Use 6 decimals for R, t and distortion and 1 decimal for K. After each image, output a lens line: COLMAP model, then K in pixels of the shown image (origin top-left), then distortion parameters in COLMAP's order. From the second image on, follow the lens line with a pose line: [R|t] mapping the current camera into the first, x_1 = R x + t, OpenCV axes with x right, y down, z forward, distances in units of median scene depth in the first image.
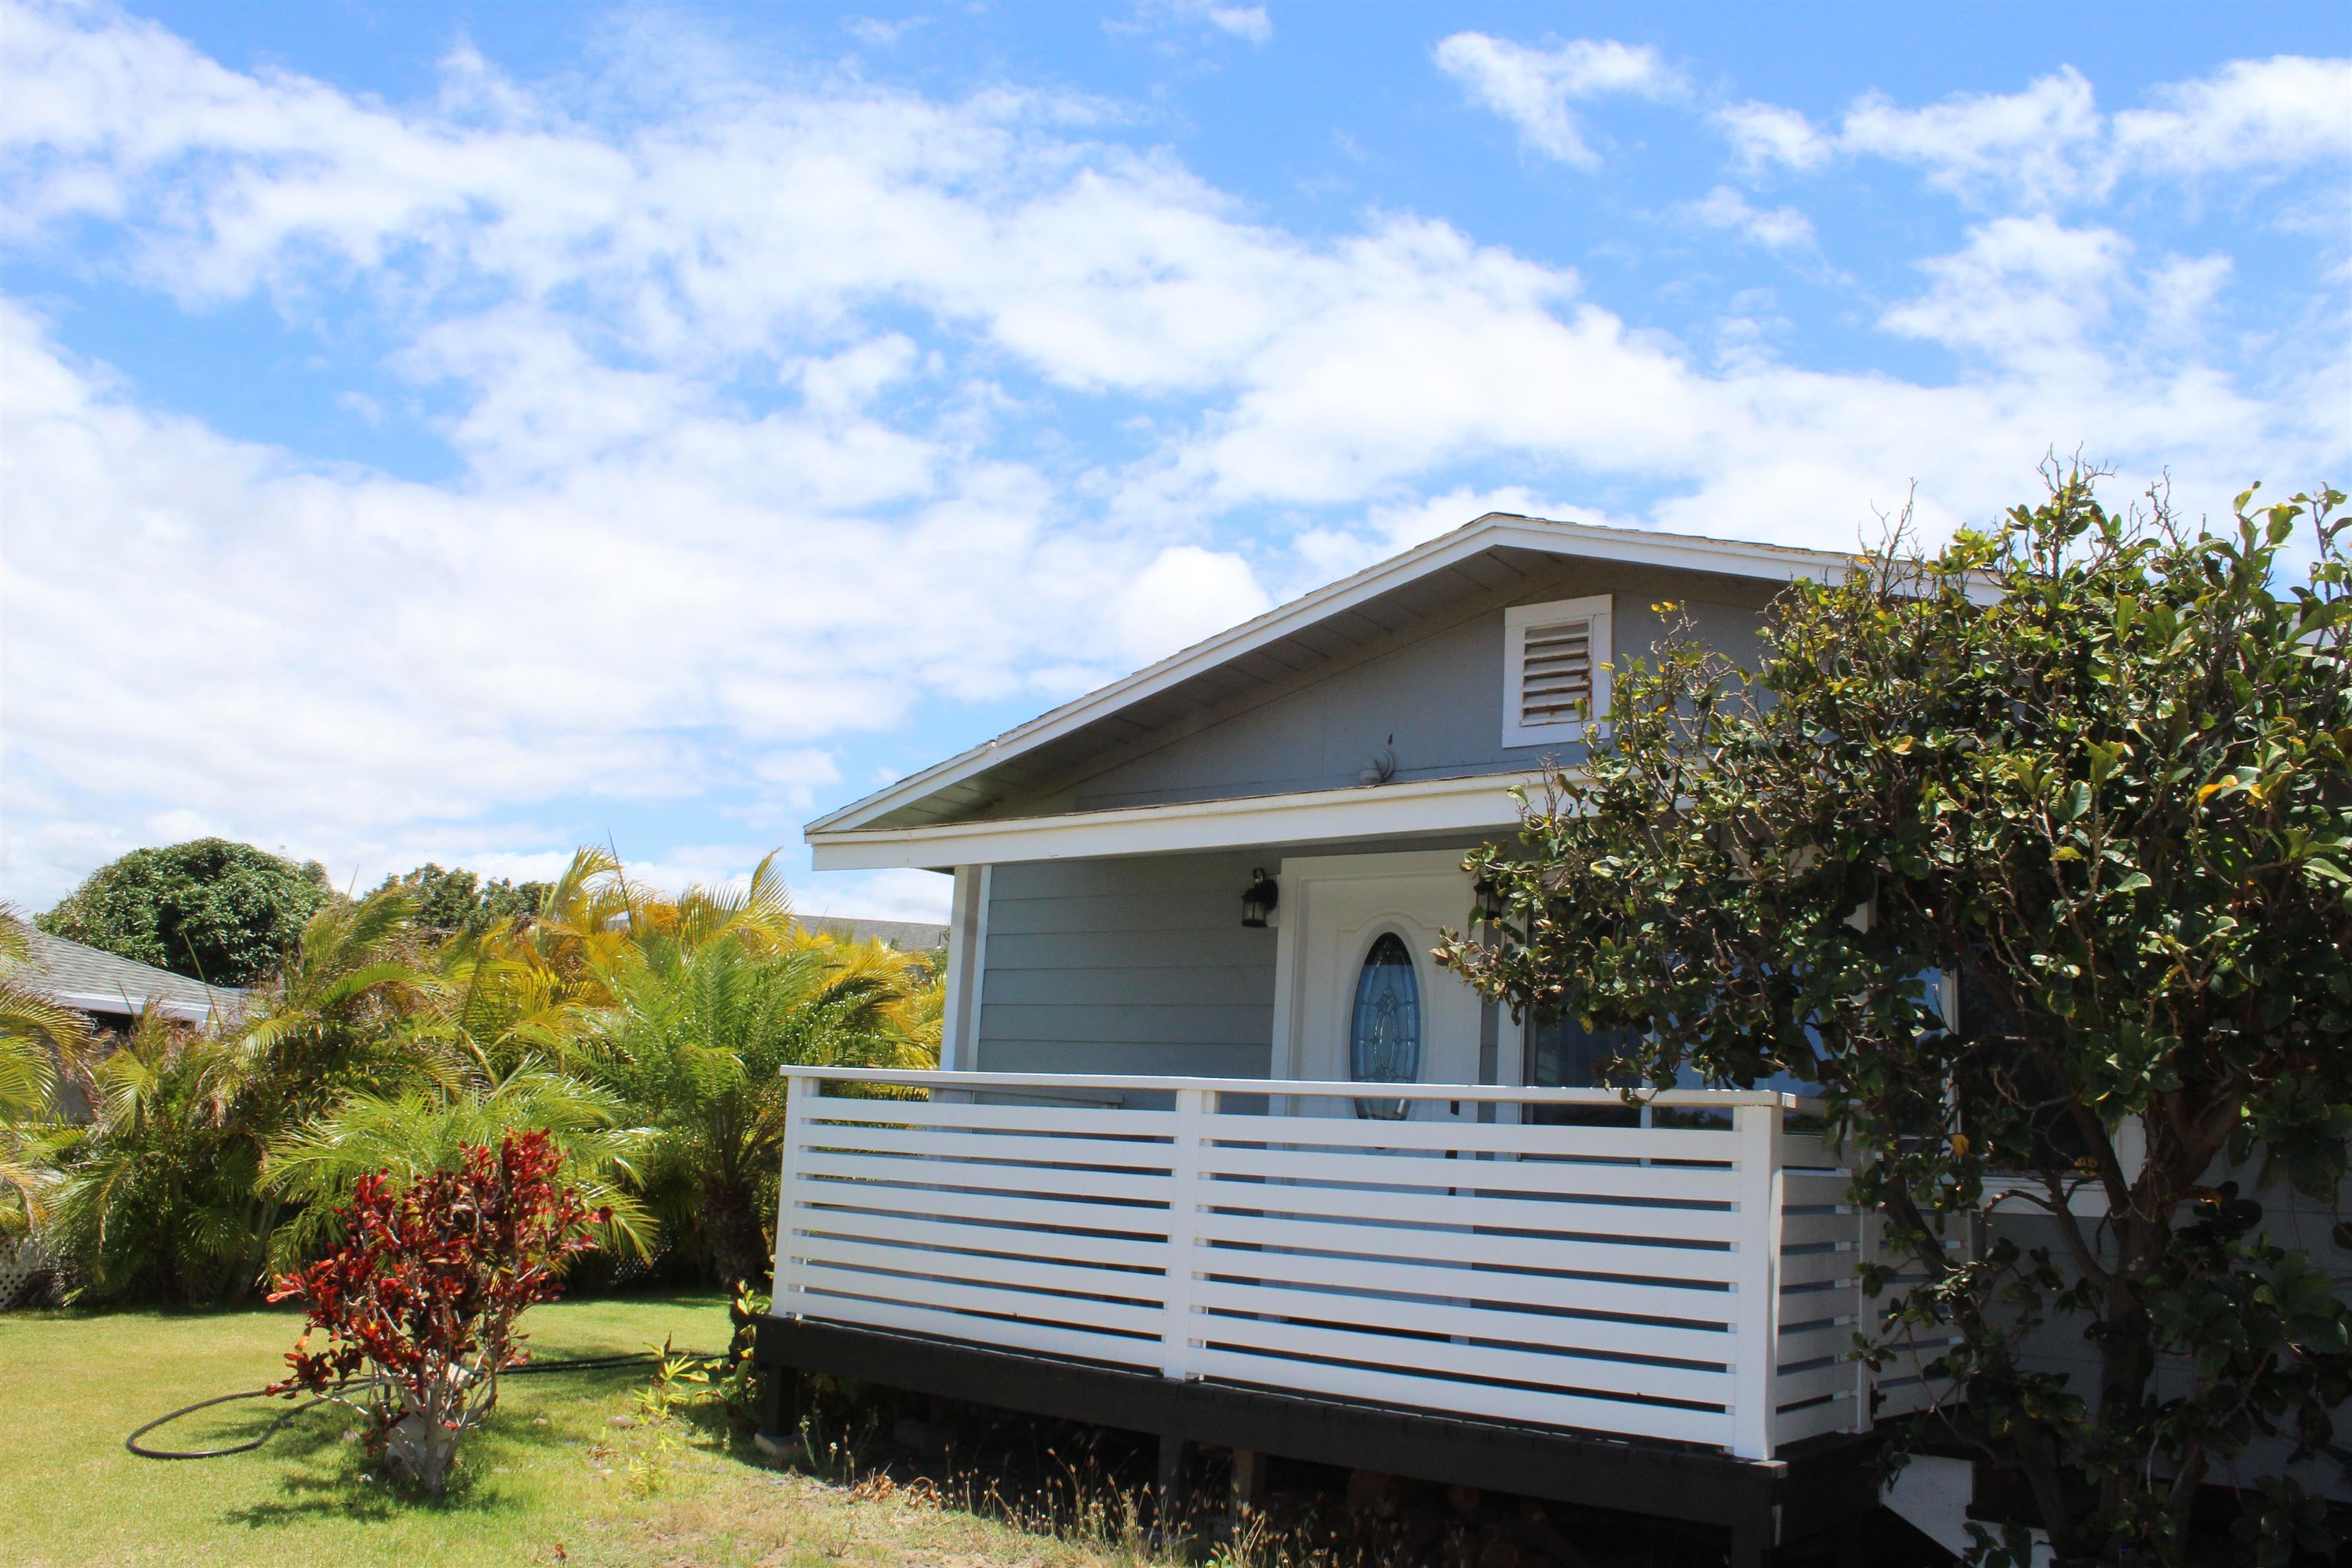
lens RADIAL K [[1930.1, 0, 1176.0], [0, 1930.1, 784.0], [0, 0, 1]] dist [-0.167239, 0.148330]
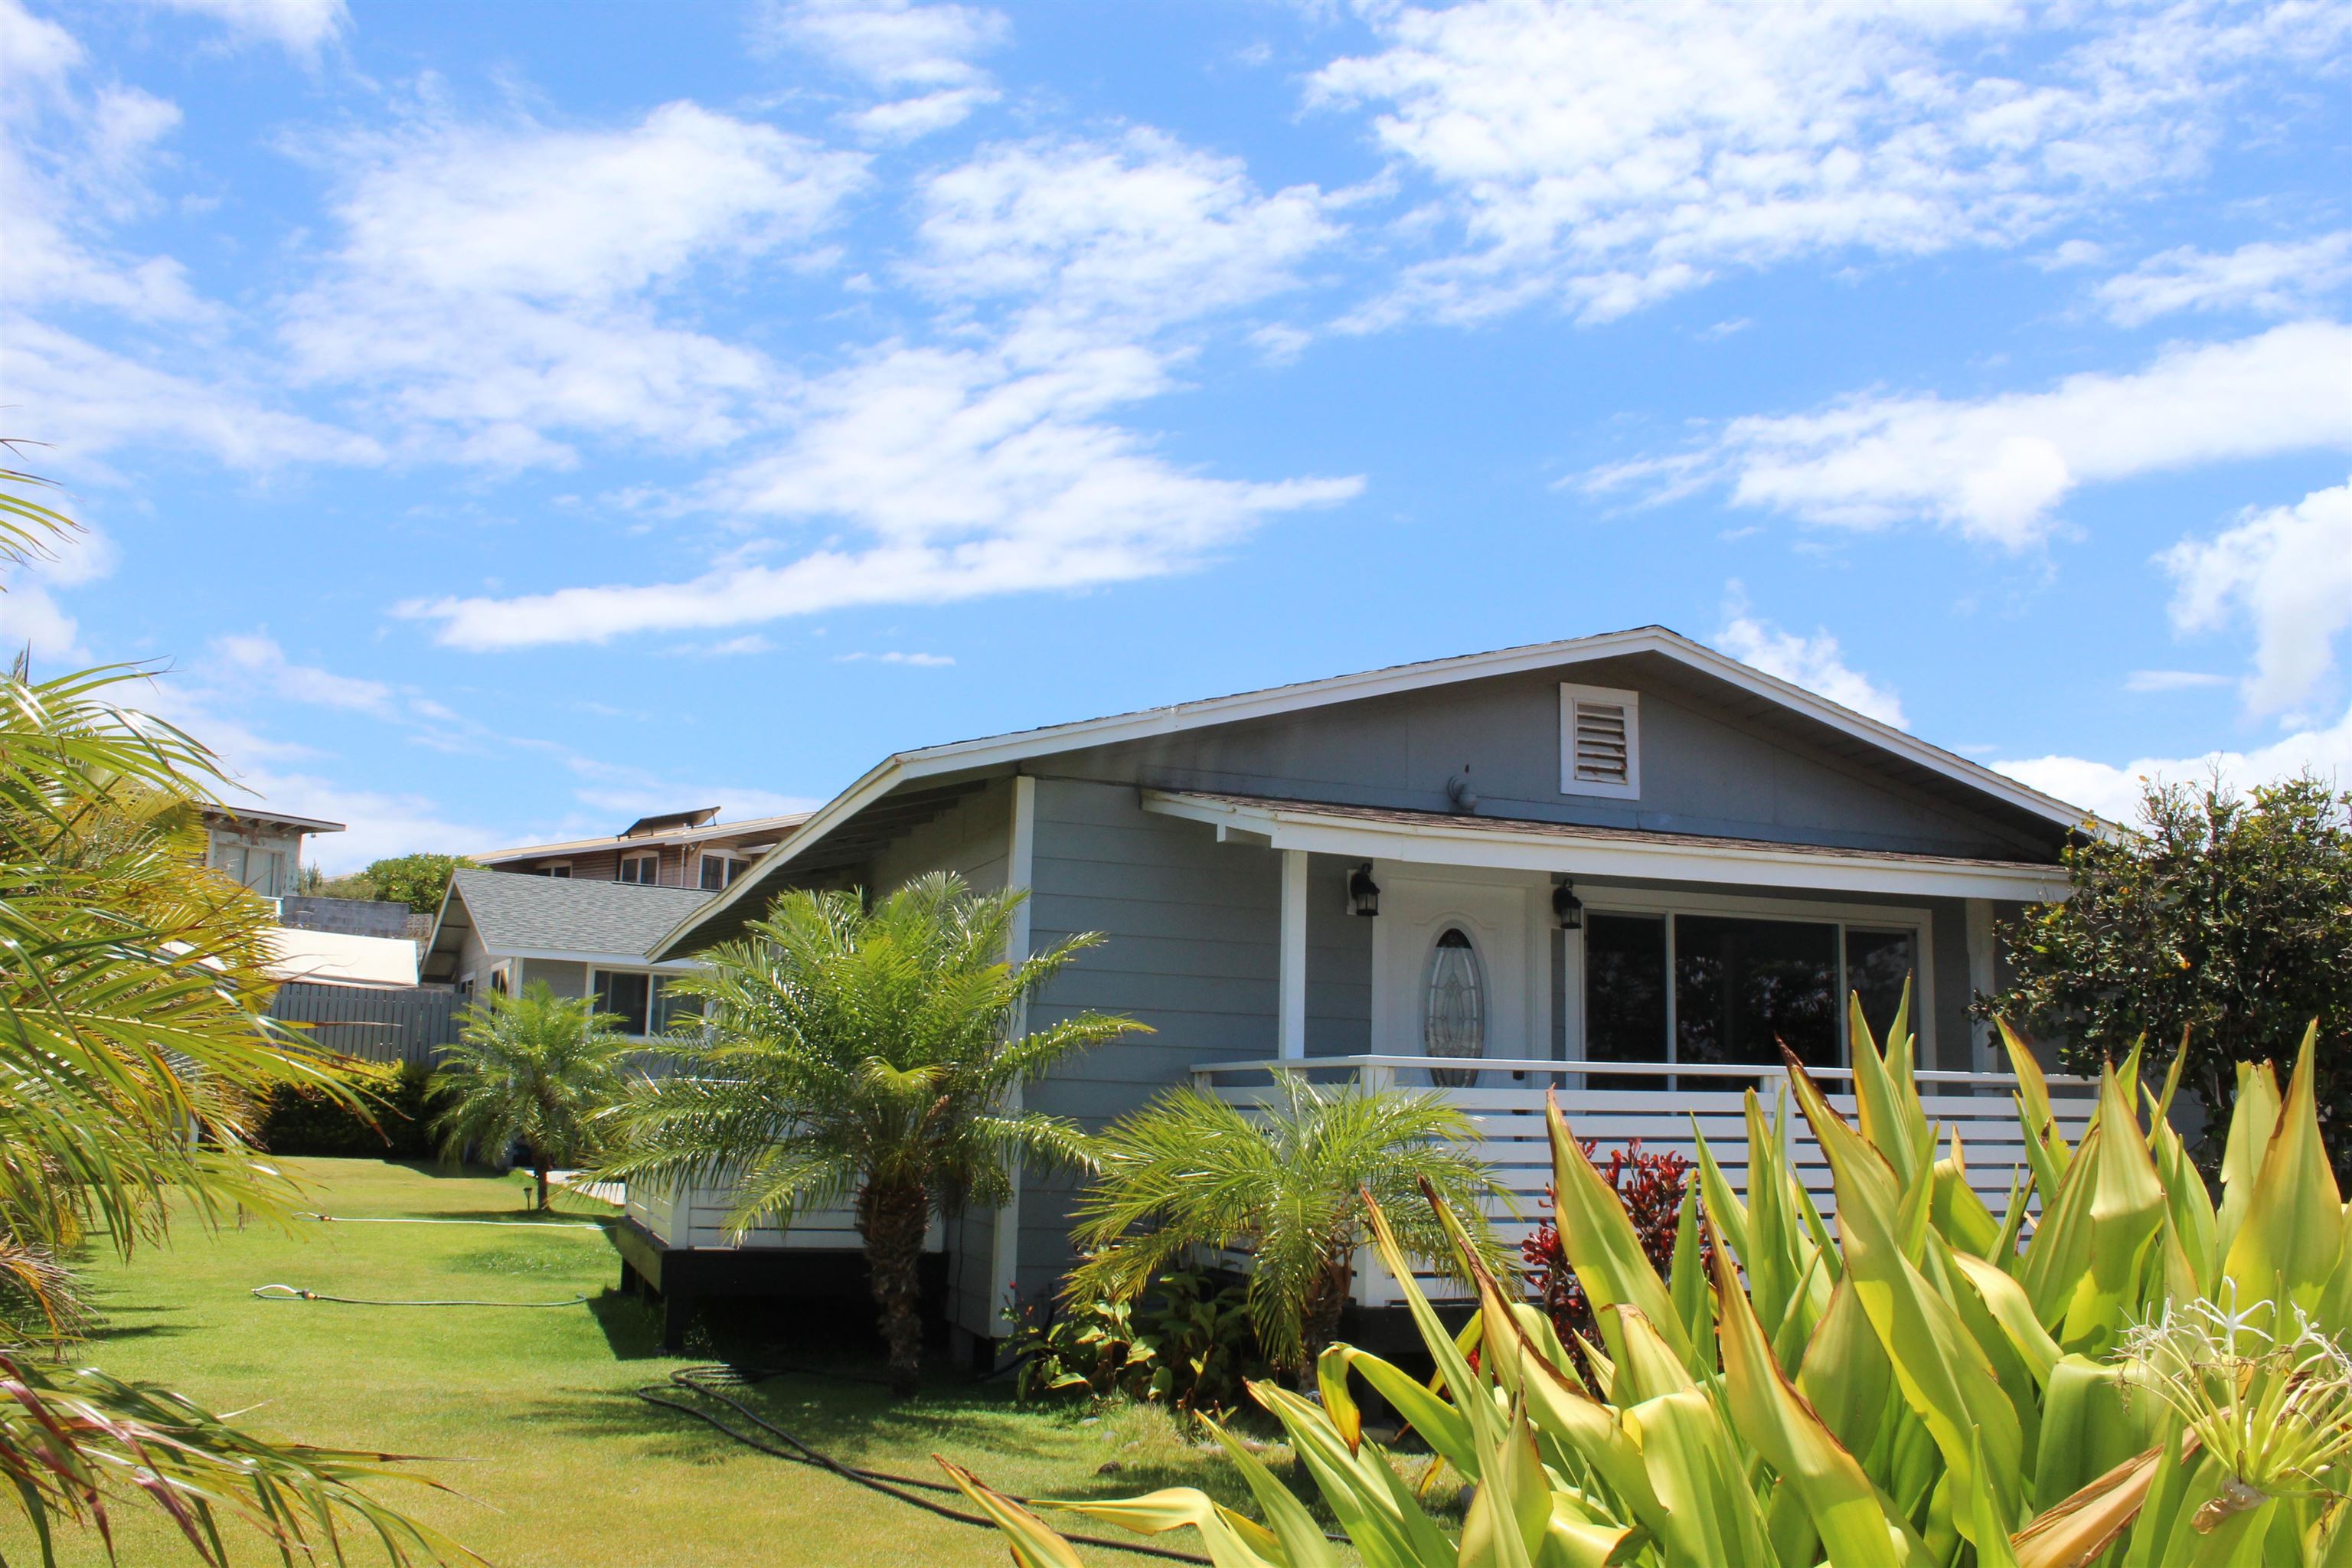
lens RADIAL K [[1973.1, 0, 1176.0], [0, 1973.1, 784.0], [0, 0, 1]] dist [-0.158824, 0.148041]
pose [[0.536373, 0.102717, 0.837707, -1.064052], [-0.152158, 0.988071, -0.023729, 0.044931], [-0.830152, -0.114737, 0.545604, 0.511173]]
